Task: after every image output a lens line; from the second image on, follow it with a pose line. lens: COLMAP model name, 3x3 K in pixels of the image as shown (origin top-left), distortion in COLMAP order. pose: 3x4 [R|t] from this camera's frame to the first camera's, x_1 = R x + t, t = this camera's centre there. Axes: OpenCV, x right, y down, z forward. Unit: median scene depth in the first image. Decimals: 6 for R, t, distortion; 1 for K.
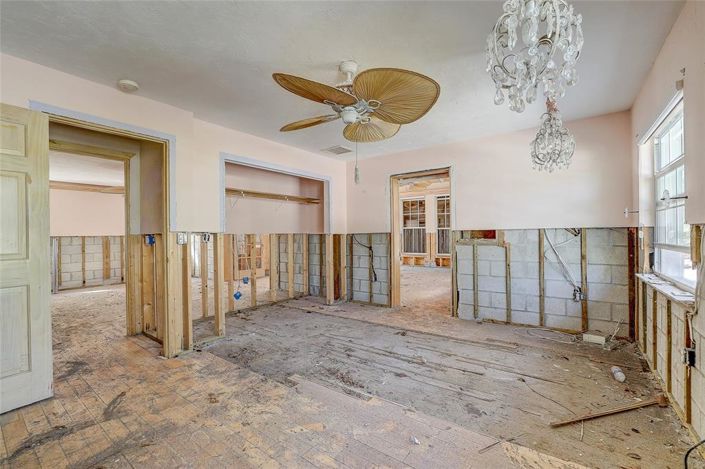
lens RADIAL K [[302.7, 0, 351.0], [0, 302.7, 234.8], [0, 0, 1]] dist [-0.046681, 0.016238]
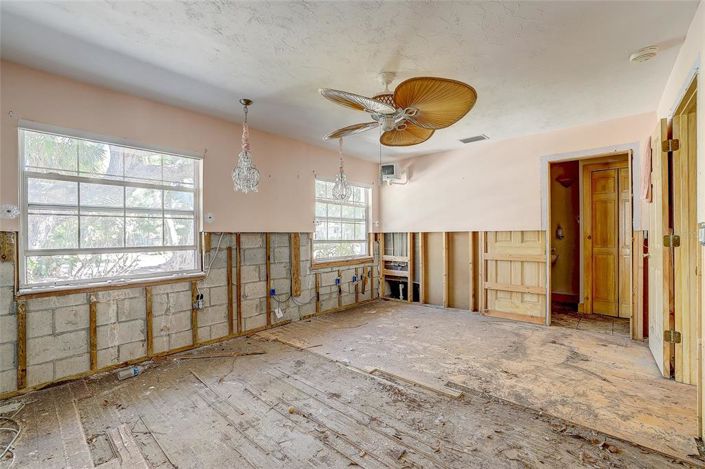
lens RADIAL K [[302.7, 0, 351.0], [0, 302.7, 234.8], [0, 0, 1]] dist [-0.046681, 0.016238]
pose [[-0.995553, 0.019223, 0.092224, 0.020365], [0.019376, 0.999812, 0.000758, -0.000674], [-0.092192, 0.002541, -0.995738, 1.433413]]
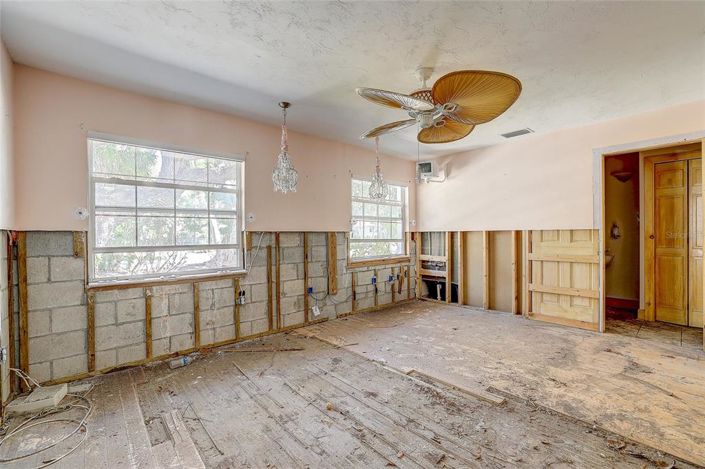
lens RADIAL K [[302.7, 0, 351.0], [0, 302.7, 234.8], [0, 0, 1]] dist [-0.046681, 0.016238]
pose [[-0.978133, 0.018856, 0.207125, 0.024934], [0.019572, 0.999807, 0.001404, -0.000726], [-0.207058, 0.005427, -0.978314, 1.433940]]
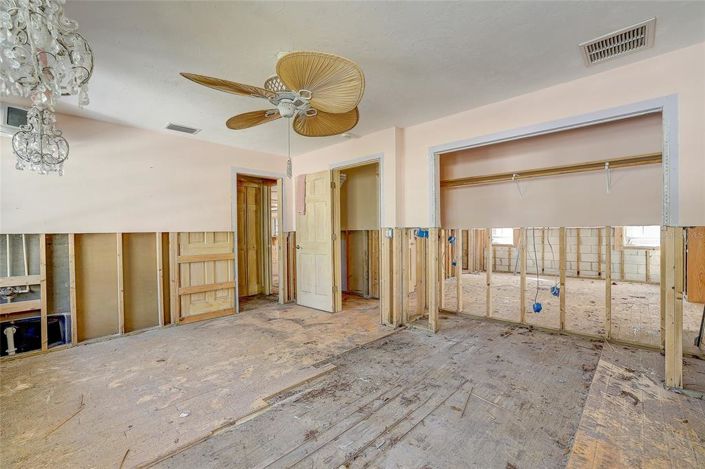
lens RADIAL K [[302.7, 0, 351.0], [0, 302.7, 234.8], [0, 0, 1]] dist [-0.046681, 0.016238]
pose [[-0.131654, 0.021850, -0.991055, 0.636116], [0.012419, 0.999715, 0.020391, -0.008594], [0.991218, -0.009623, -0.131887, 0.913320]]
